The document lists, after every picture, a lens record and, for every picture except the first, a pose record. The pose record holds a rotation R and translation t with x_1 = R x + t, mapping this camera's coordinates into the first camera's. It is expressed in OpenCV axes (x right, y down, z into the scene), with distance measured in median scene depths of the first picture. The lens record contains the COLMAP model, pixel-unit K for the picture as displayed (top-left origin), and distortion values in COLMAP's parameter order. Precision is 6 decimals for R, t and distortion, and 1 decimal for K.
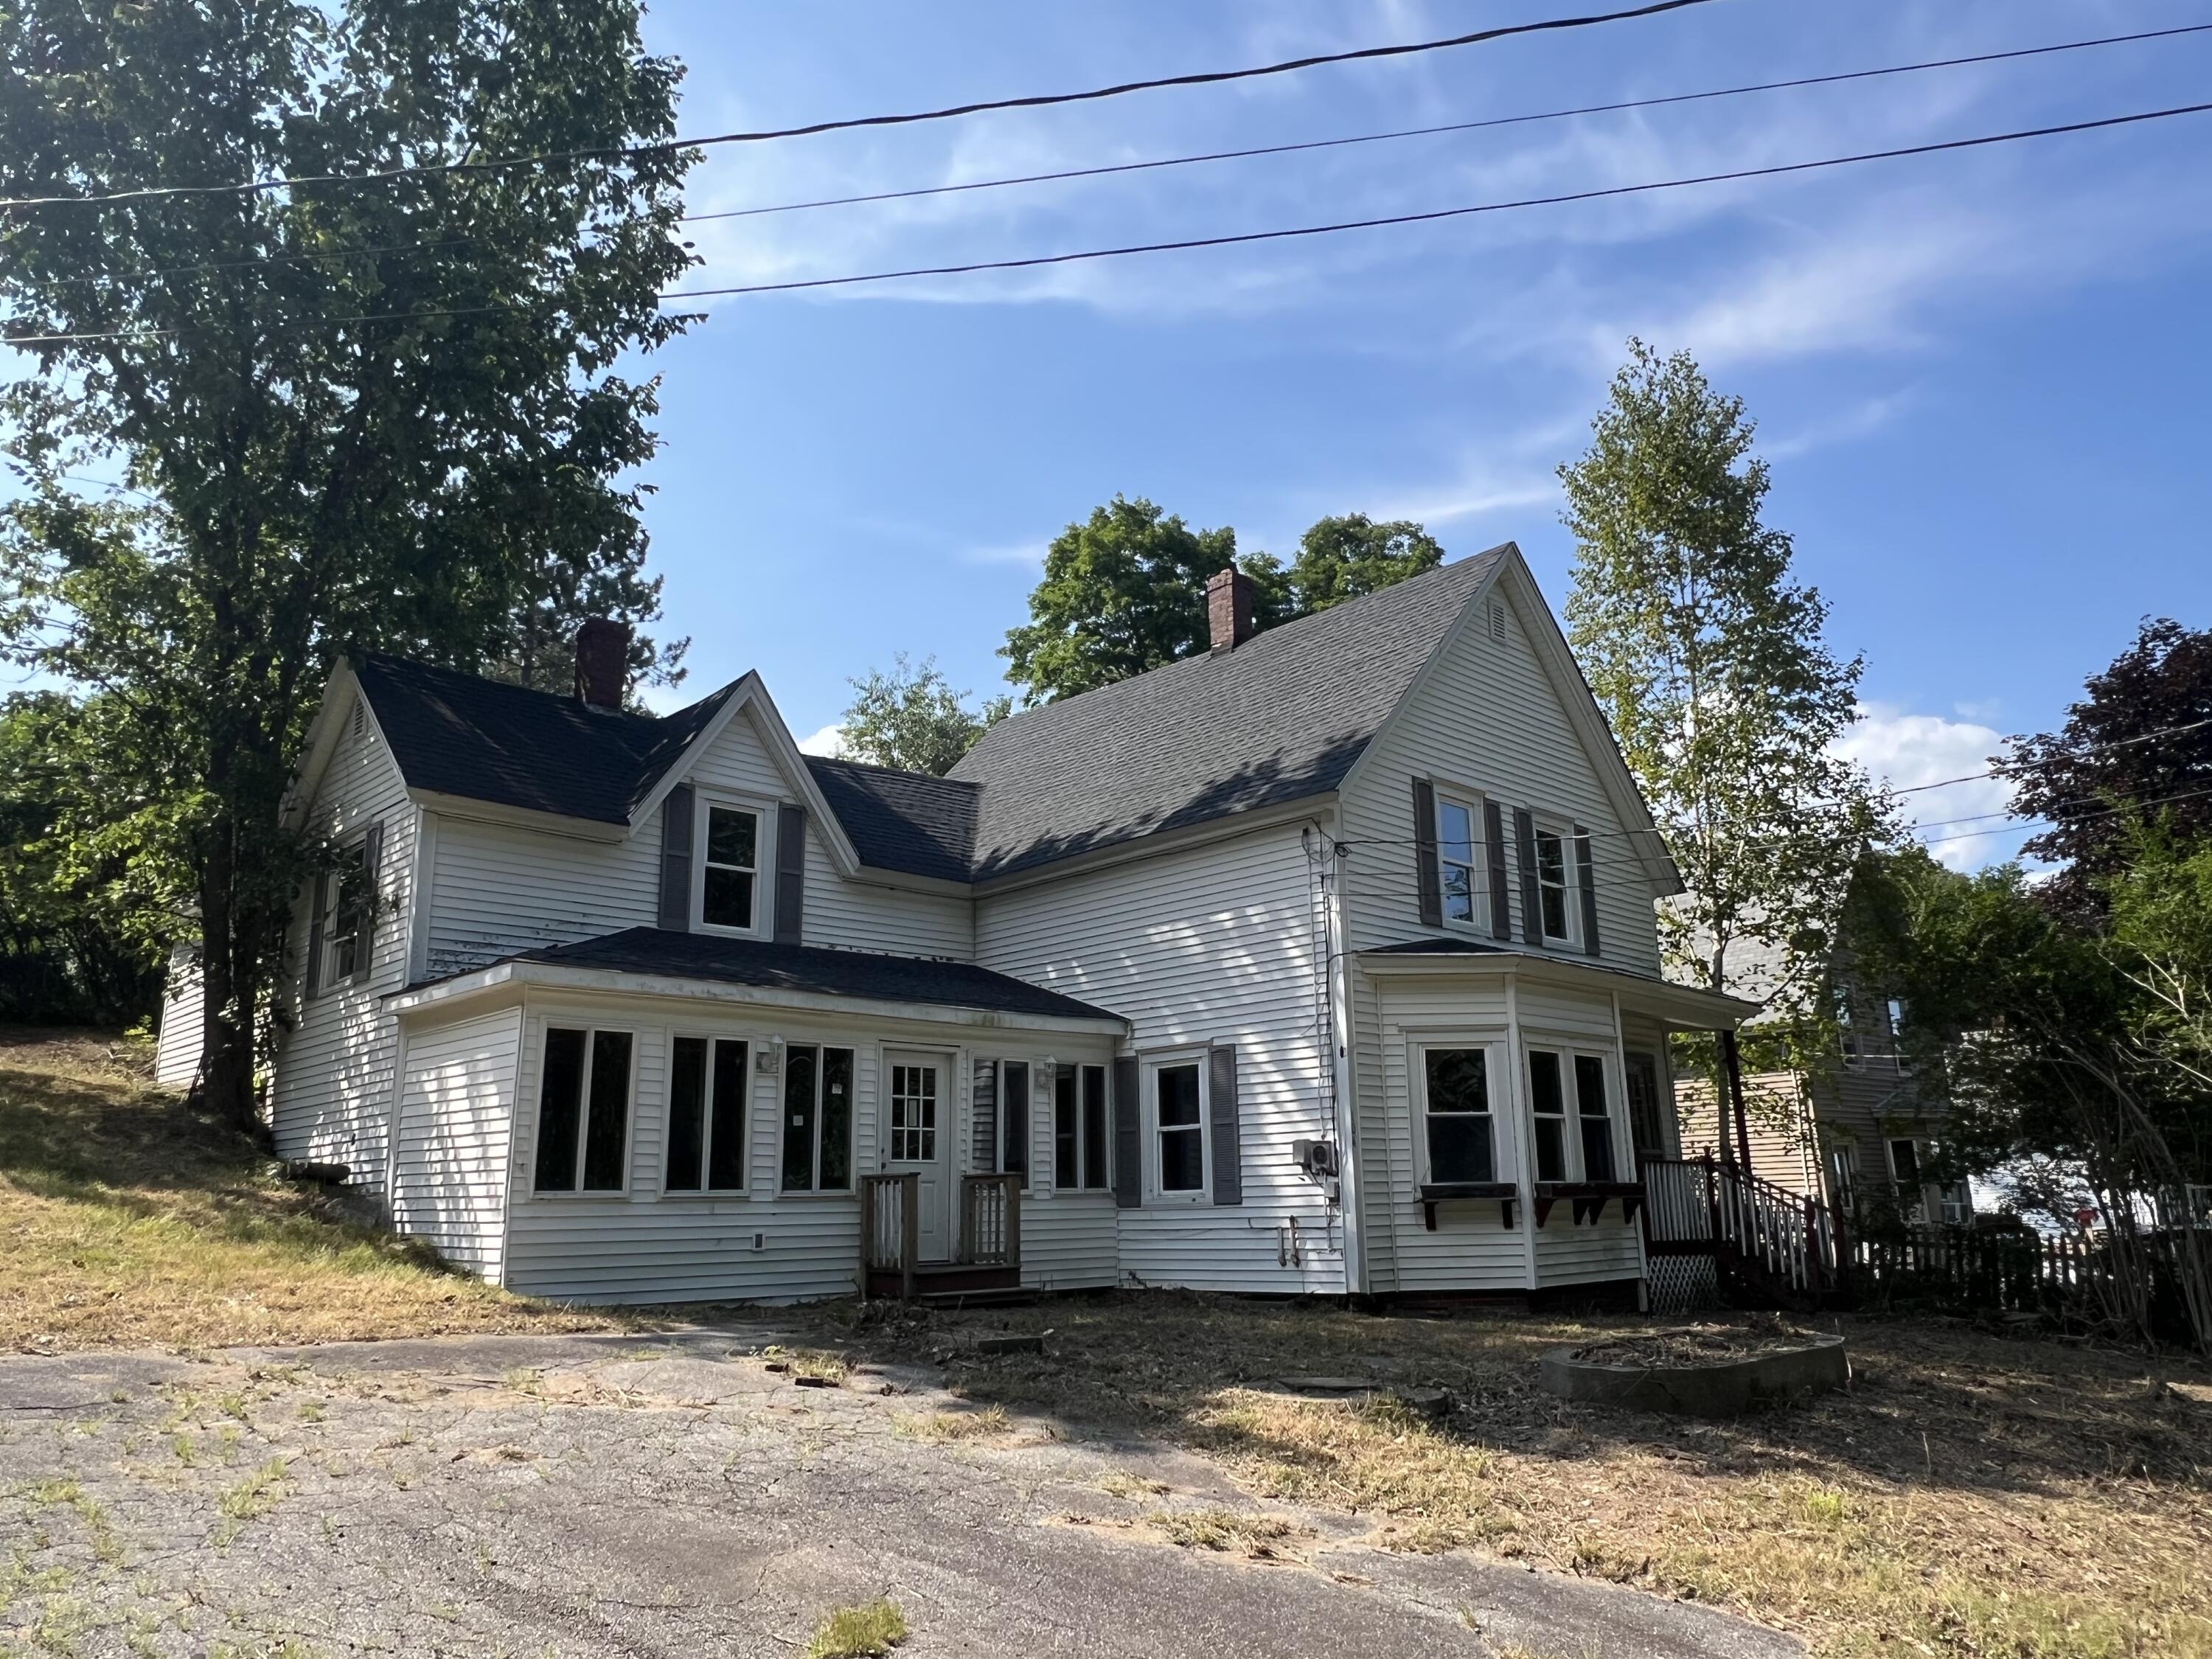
lens RADIAL K [[1541.3, 0, 1106.0], [0, 1541.3, 829.5], [0, 0, 1]] dist [-0.000011, -0.000098]
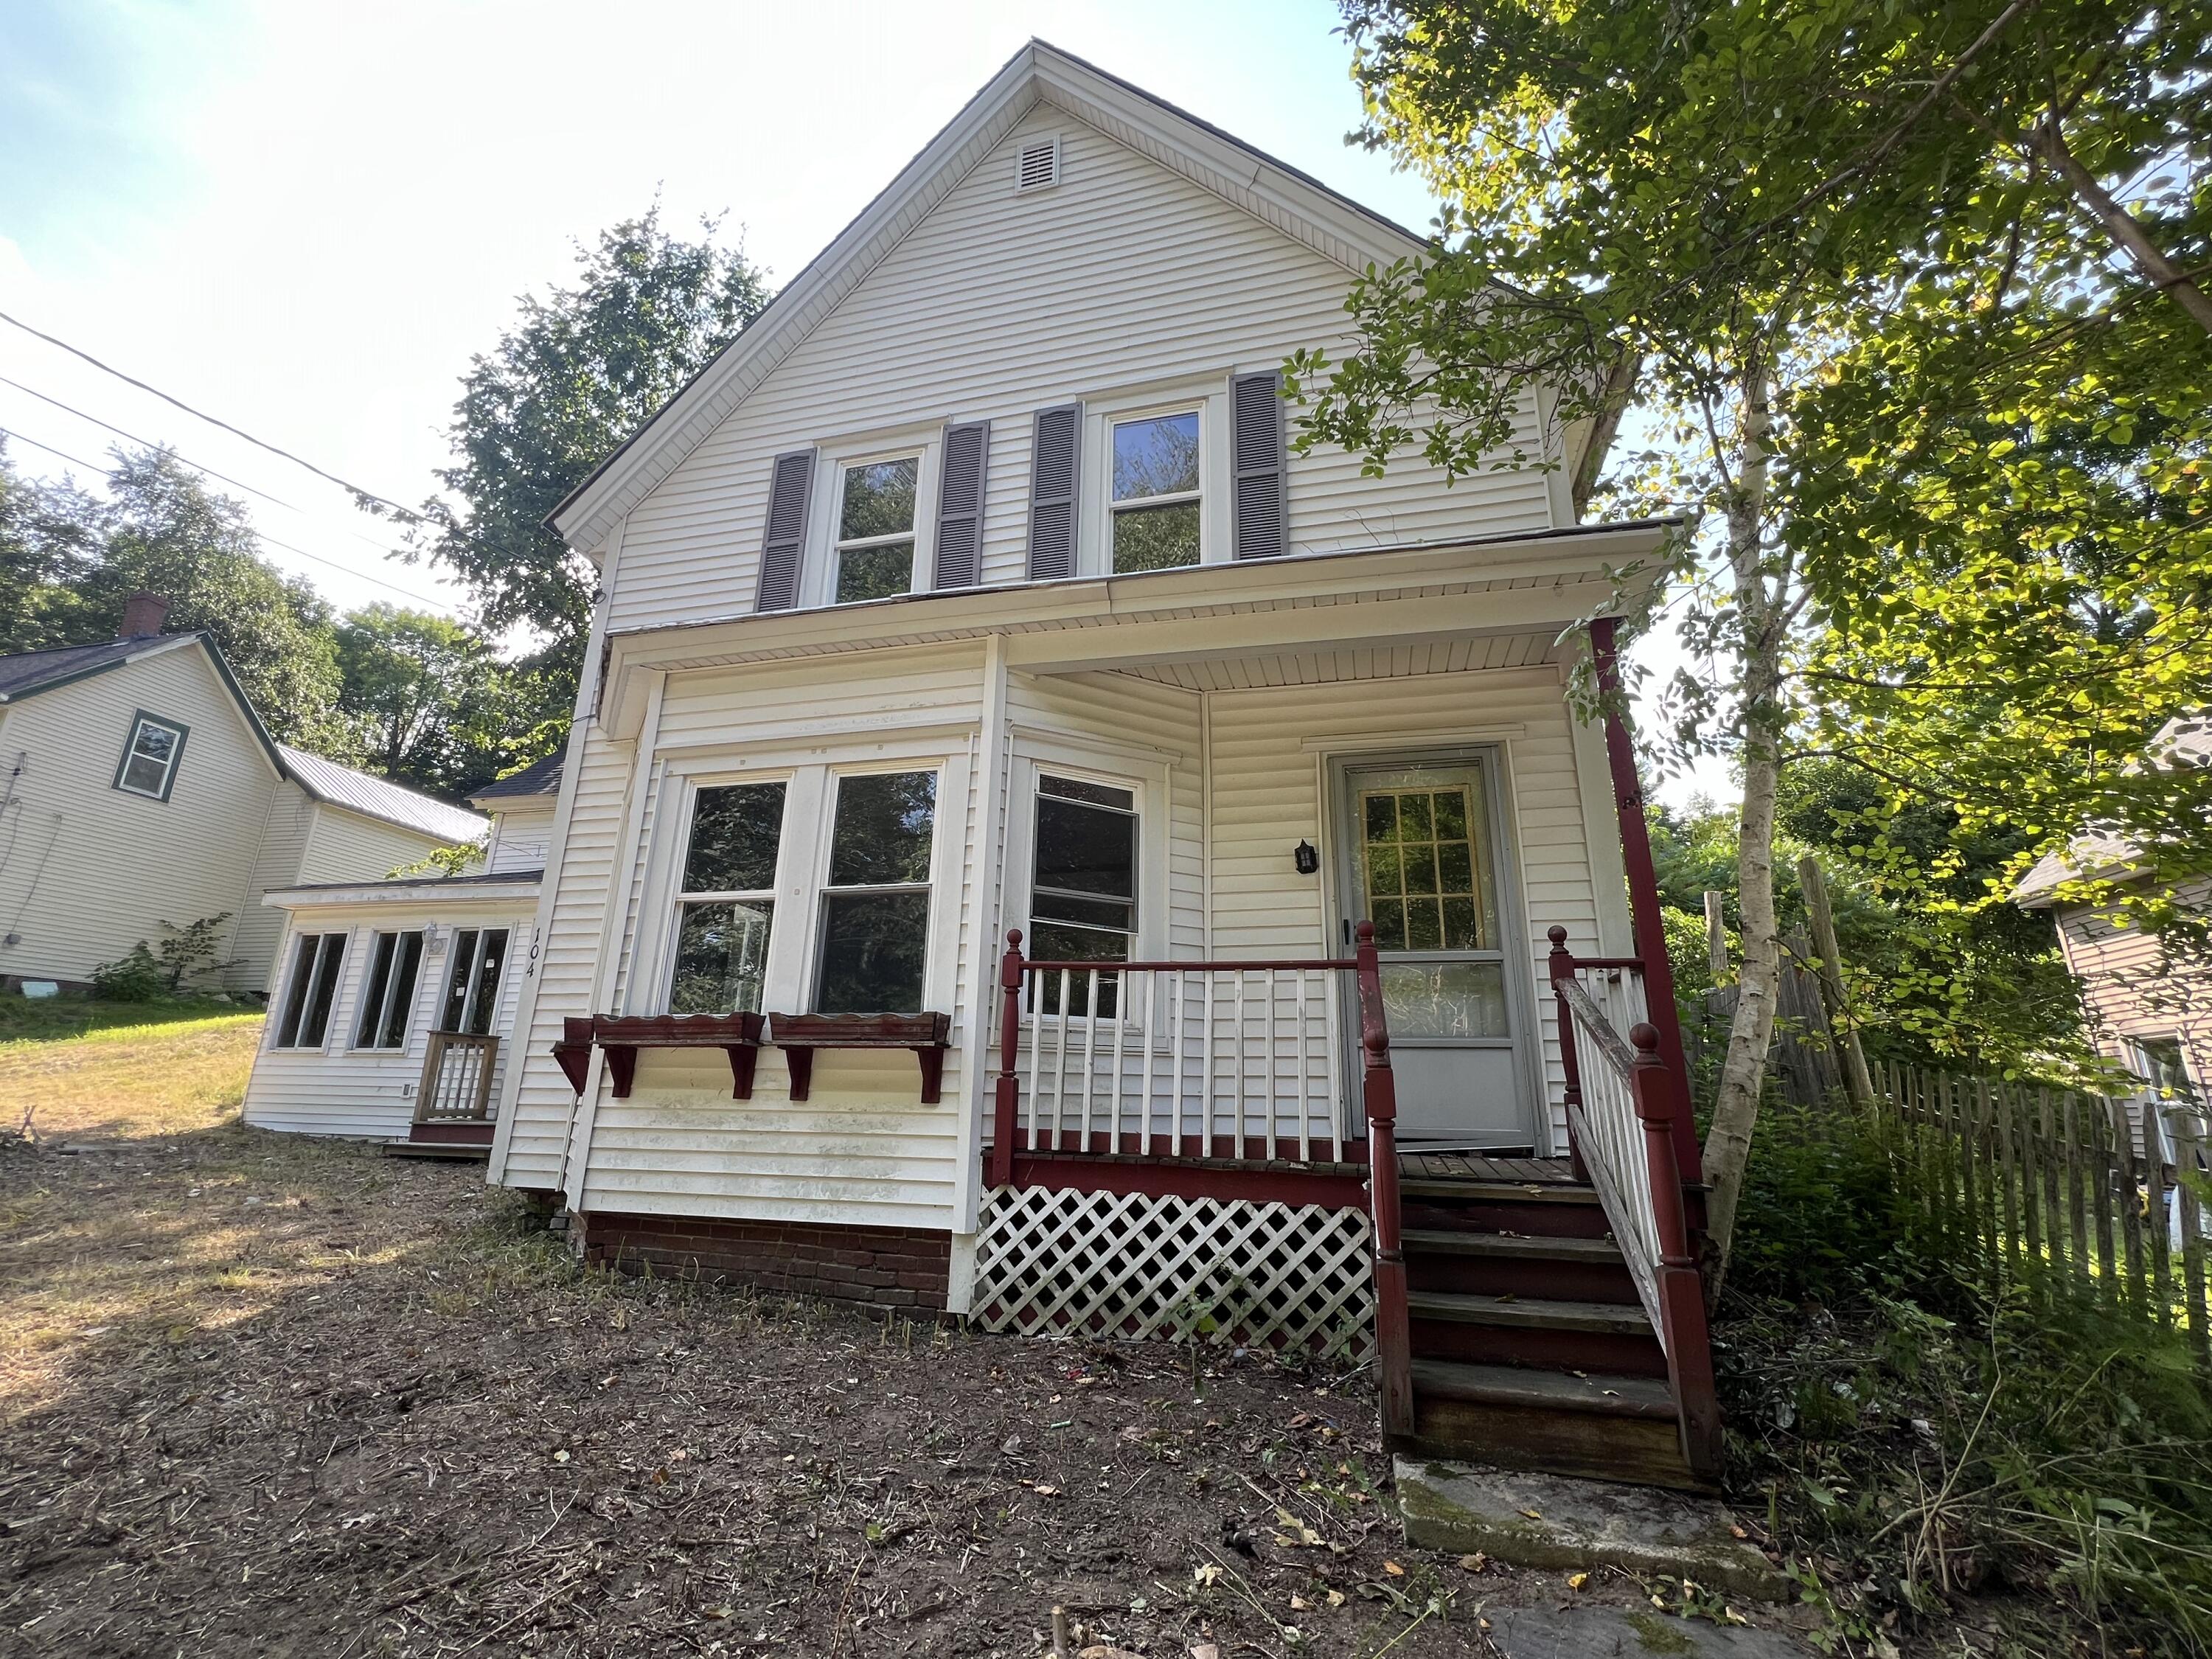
lens RADIAL K [[973.7, 0, 1106.0], [0, 973.7, 829.5], [0, 0, 1]] dist [0.000027, 0.000004]
pose [[0.515351, -0.225840, -0.826686, 0.581528], [0.180643, 0.971604, -0.152819, 0.232941], [0.837724, -0.070580, 0.541513, 0.888113]]
